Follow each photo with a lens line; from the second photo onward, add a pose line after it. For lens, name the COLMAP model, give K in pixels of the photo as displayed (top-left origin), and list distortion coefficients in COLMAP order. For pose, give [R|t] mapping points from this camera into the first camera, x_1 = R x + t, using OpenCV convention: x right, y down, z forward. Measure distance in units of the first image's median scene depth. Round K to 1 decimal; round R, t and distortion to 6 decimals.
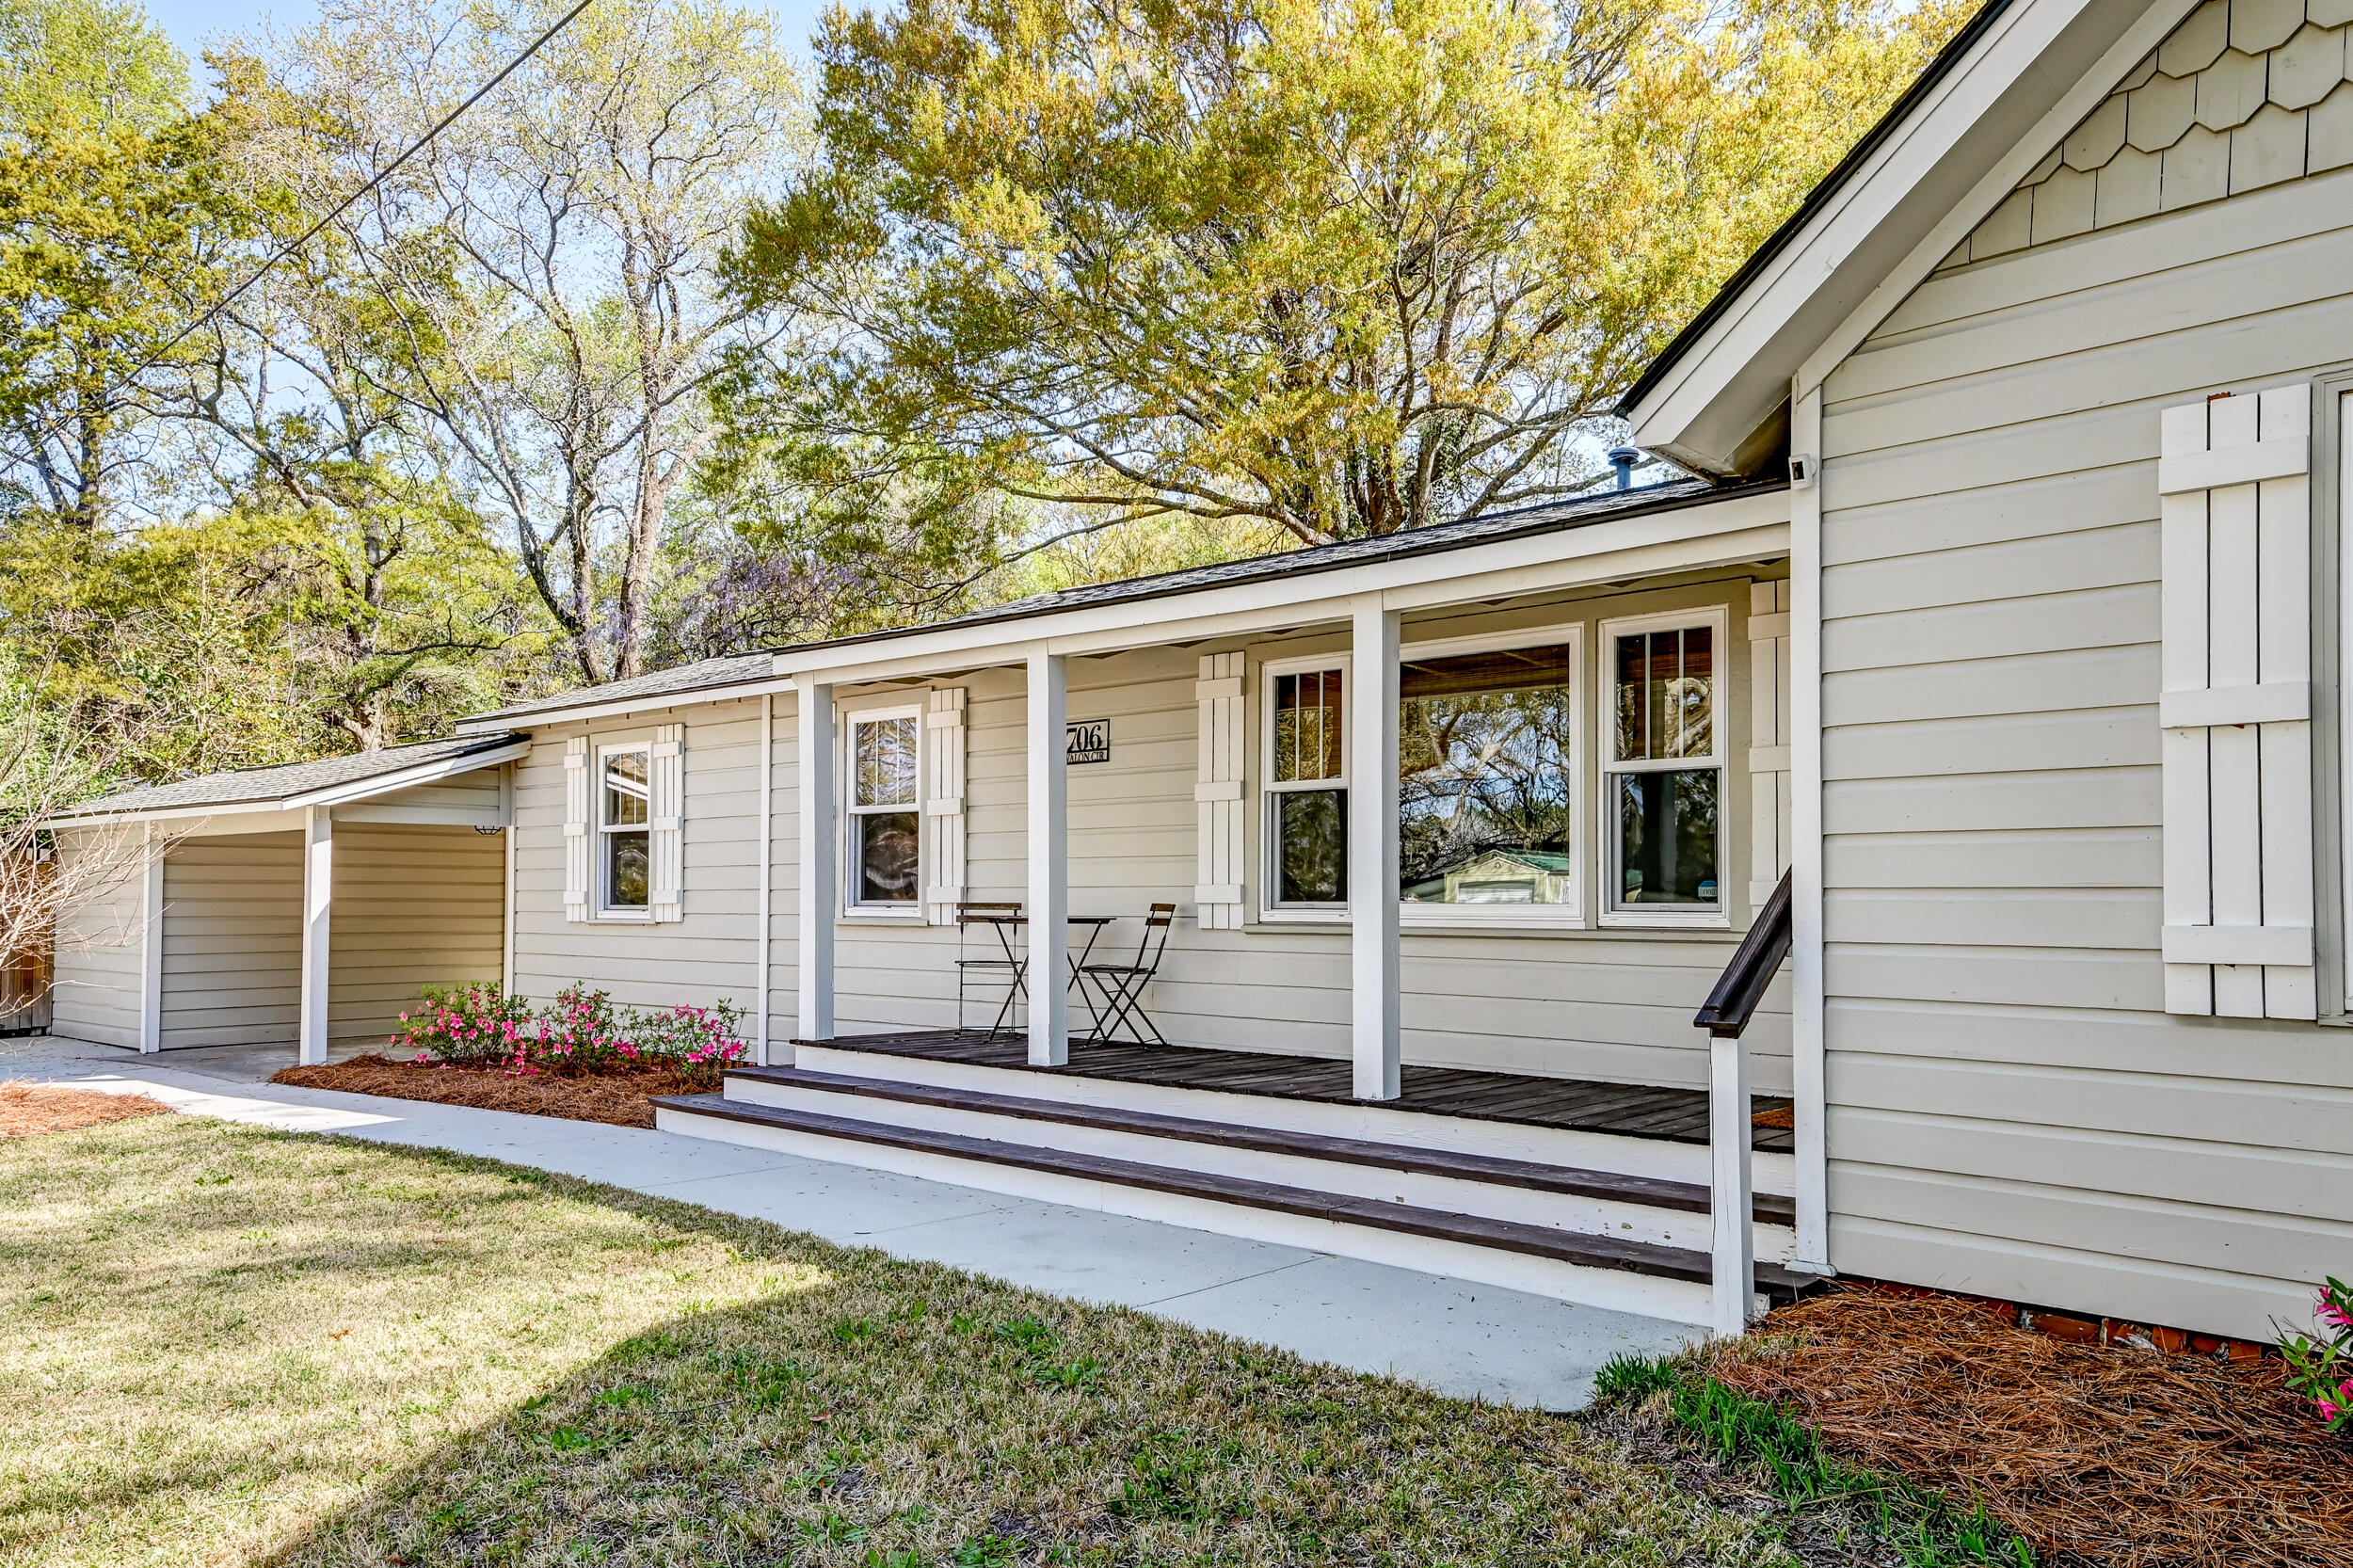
lens RADIAL K [[1671.8, 0, 1170.7], [0, 1671.8, 827.1], [0, 0, 1]] dist [0.038148, 0.000430]
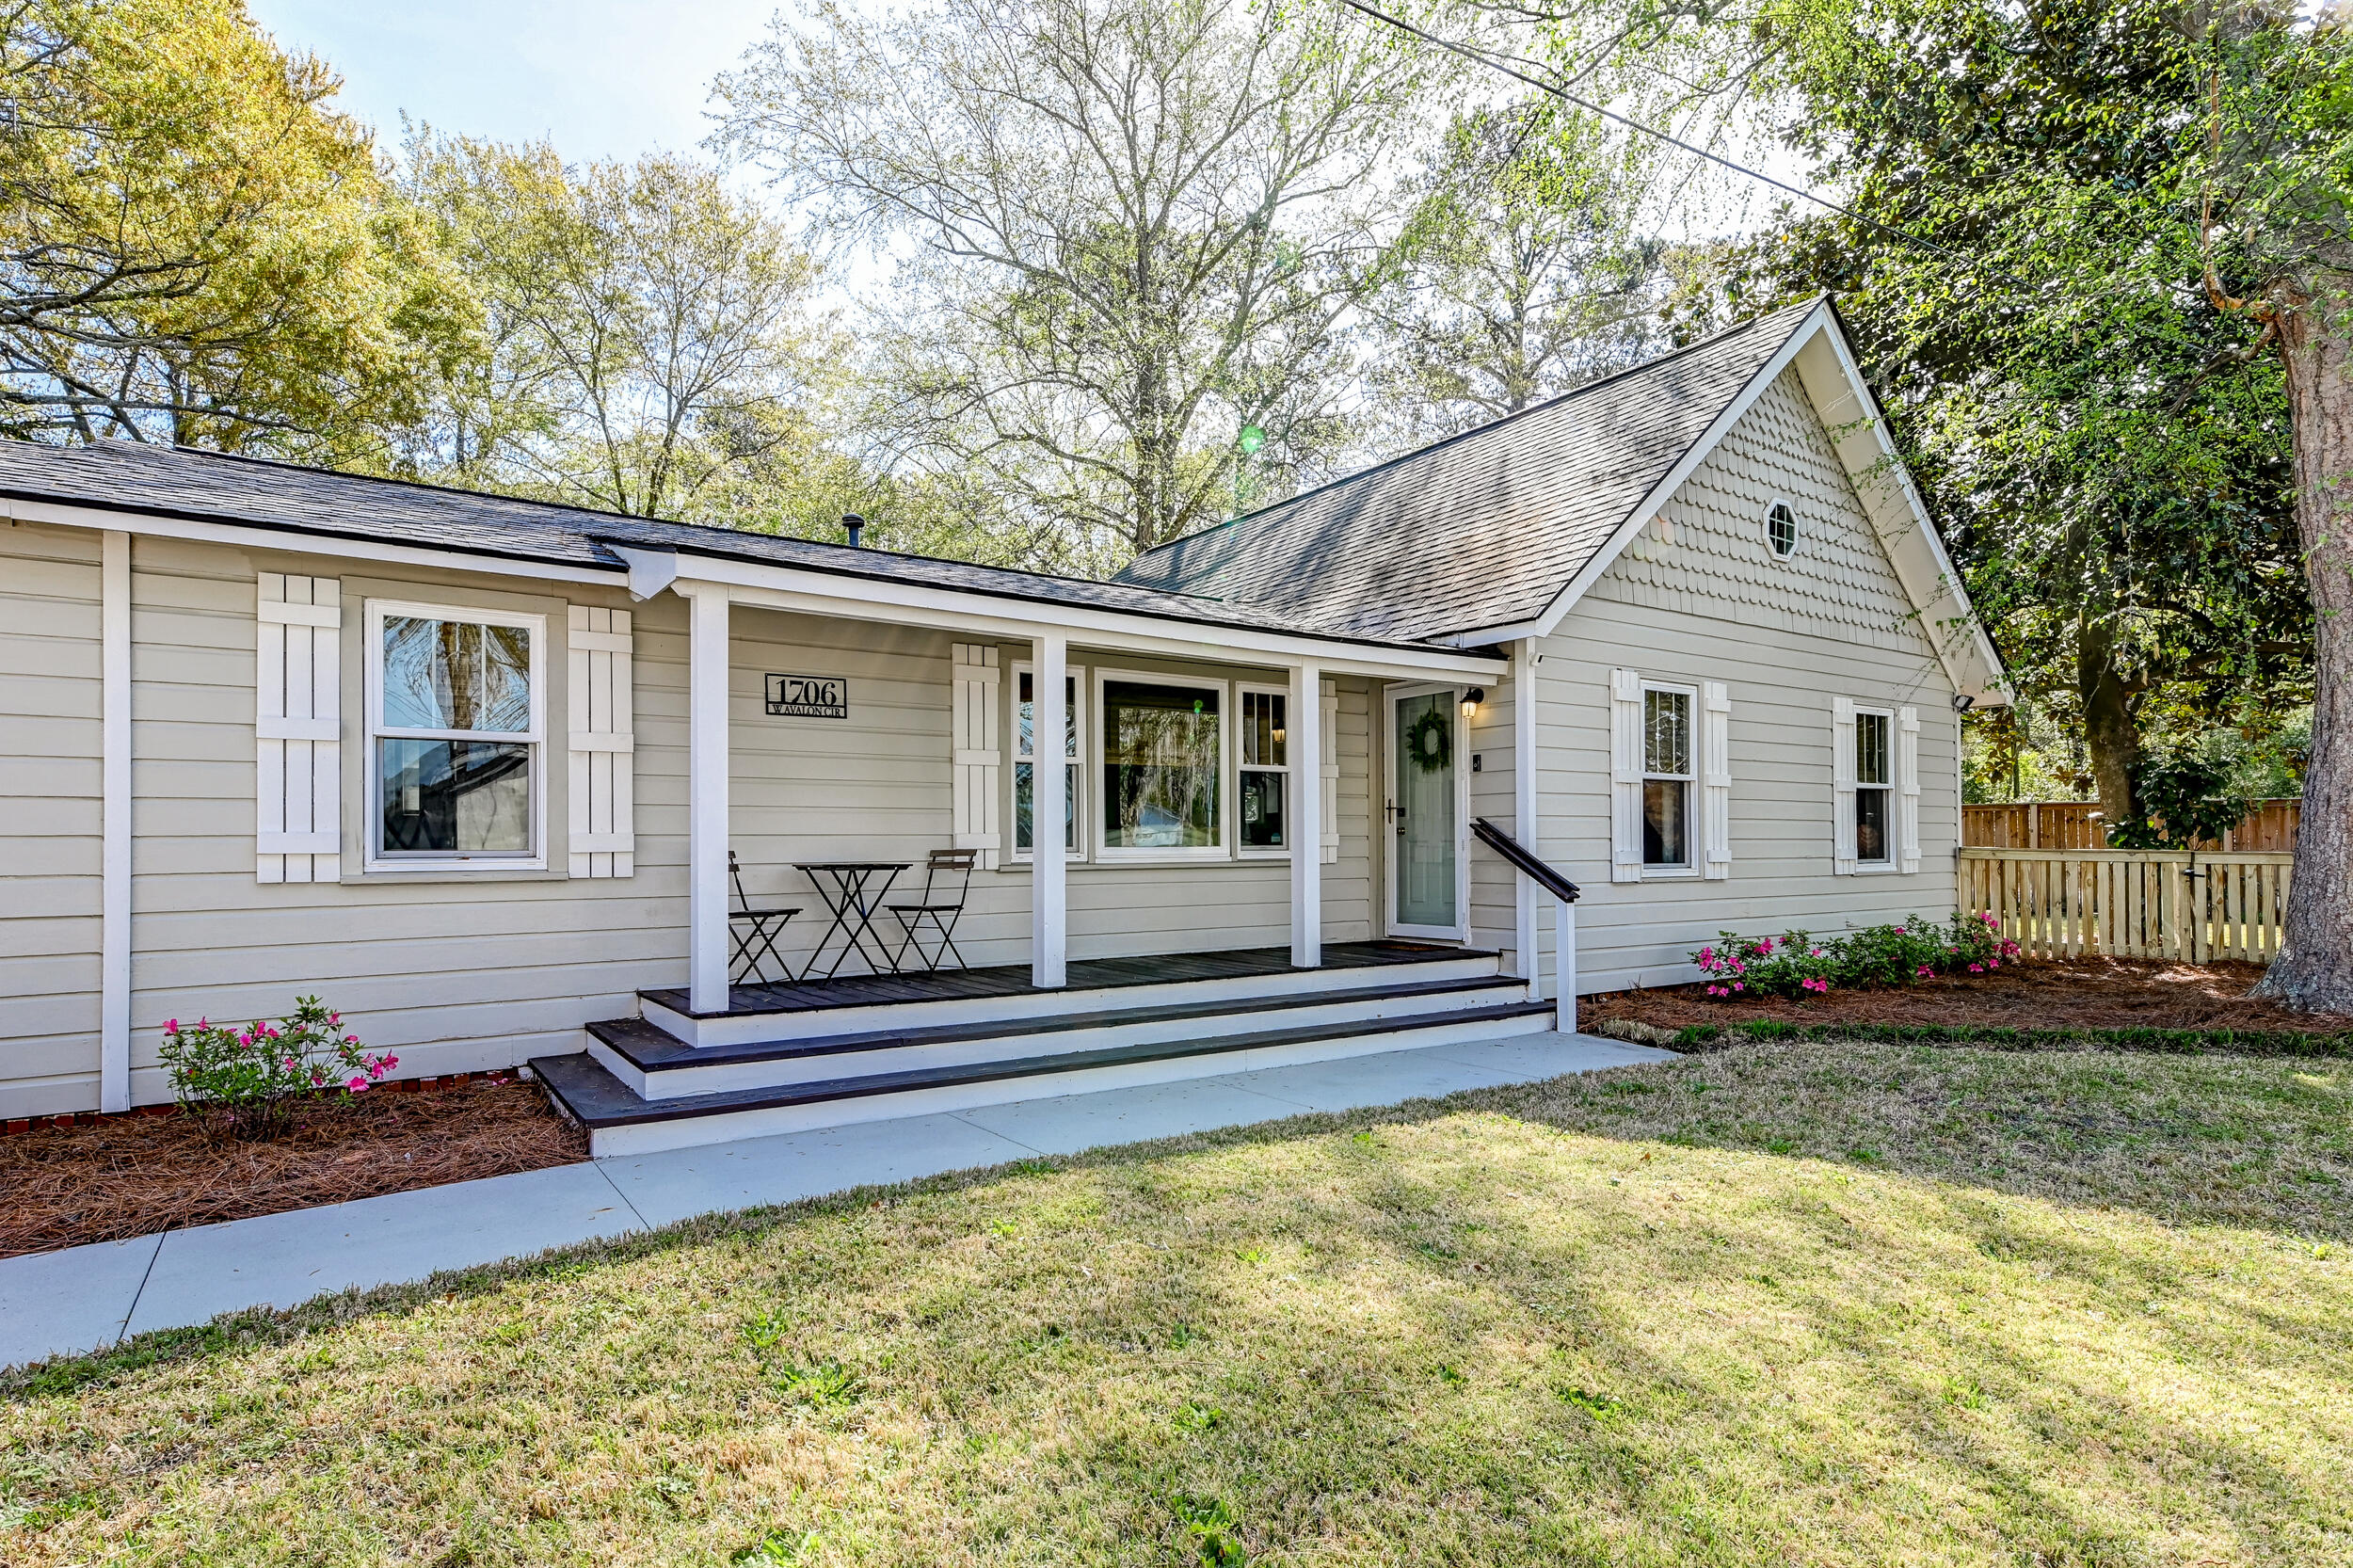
lens RADIAL K [[1221.4, 0, 1177.9], [0, 1221.4, 819.8], [0, 0, 1]] dist [-0.000224, -0.000151]
pose [[0.211828, 0.014685, 0.977197, -0.574255], [-0.037345, 0.999278, -0.006921, 0.017632], [-0.976593, -0.035027, 0.212224, 0.468560]]
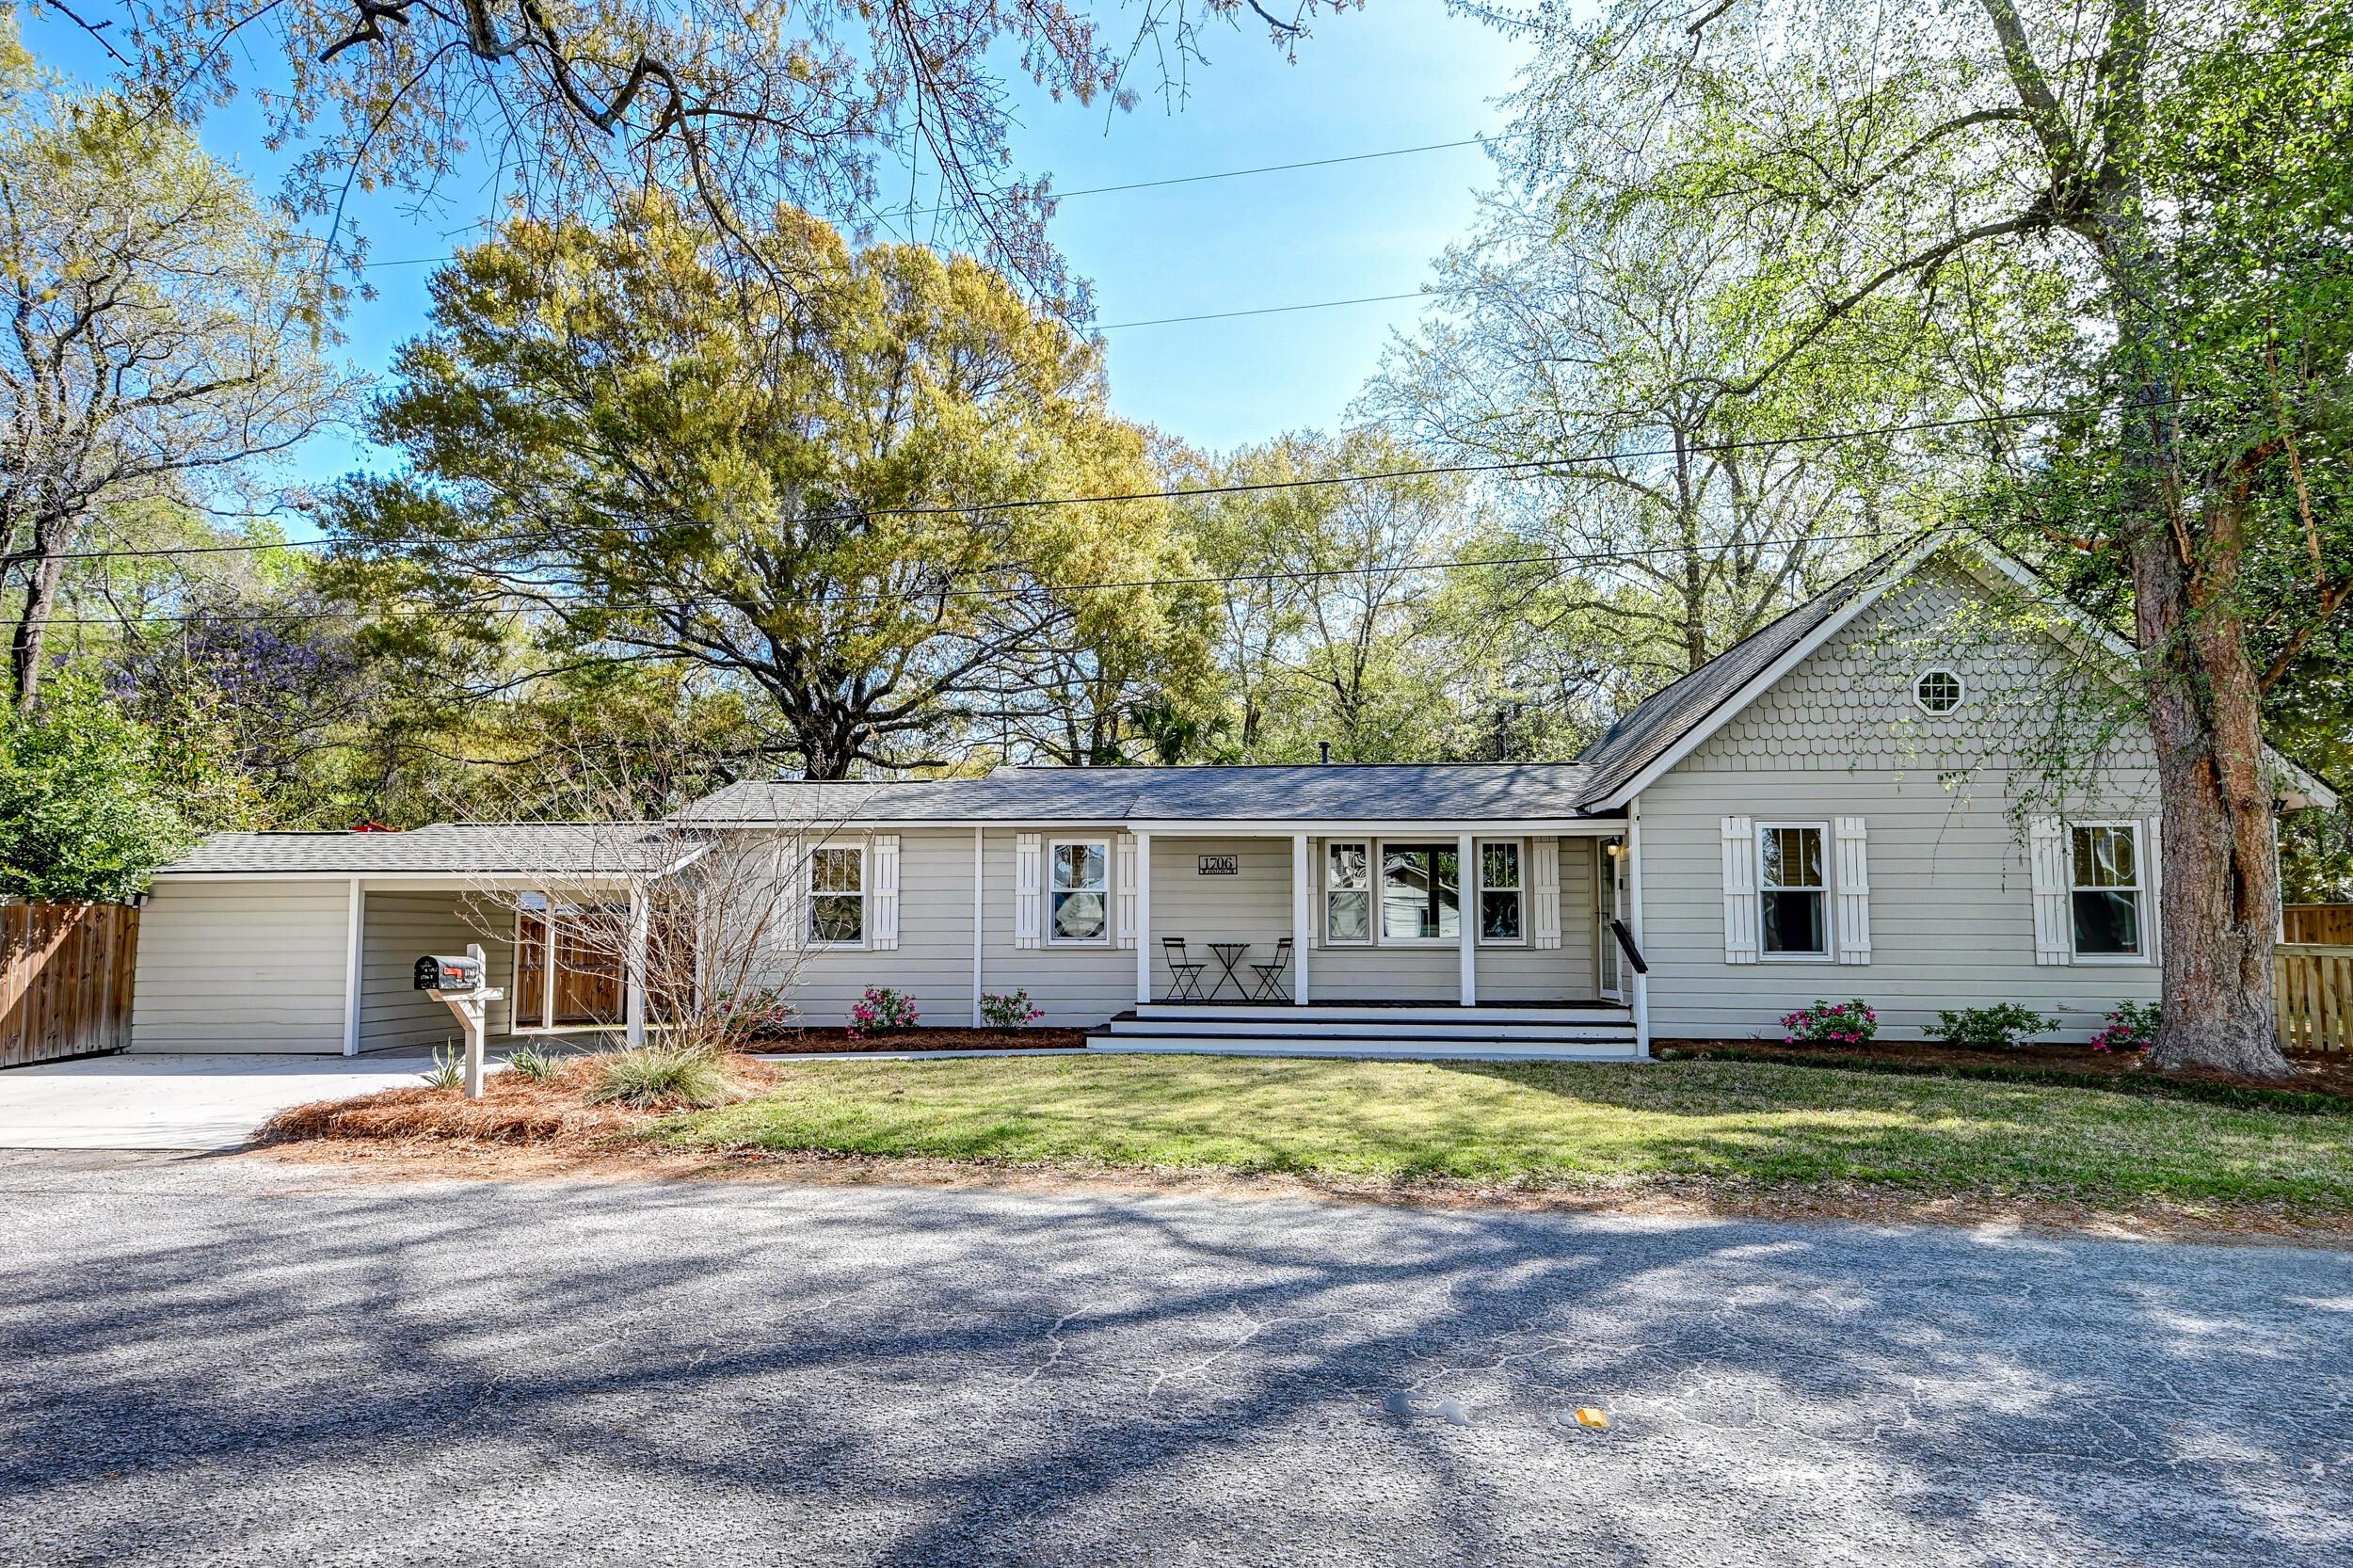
lens RADIAL K [[1313.2, 0, 1176.5], [0, 1313.2, 784.0], [0, 0, 1]] dist [0.030773, 0.000435]
pose [[0.777157, 0.069950, 0.625407, -0.924777], [-0.024962, 0.996448, -0.080431, -0.011930], [-0.628812, 0.046896, 0.776142, -0.253548]]
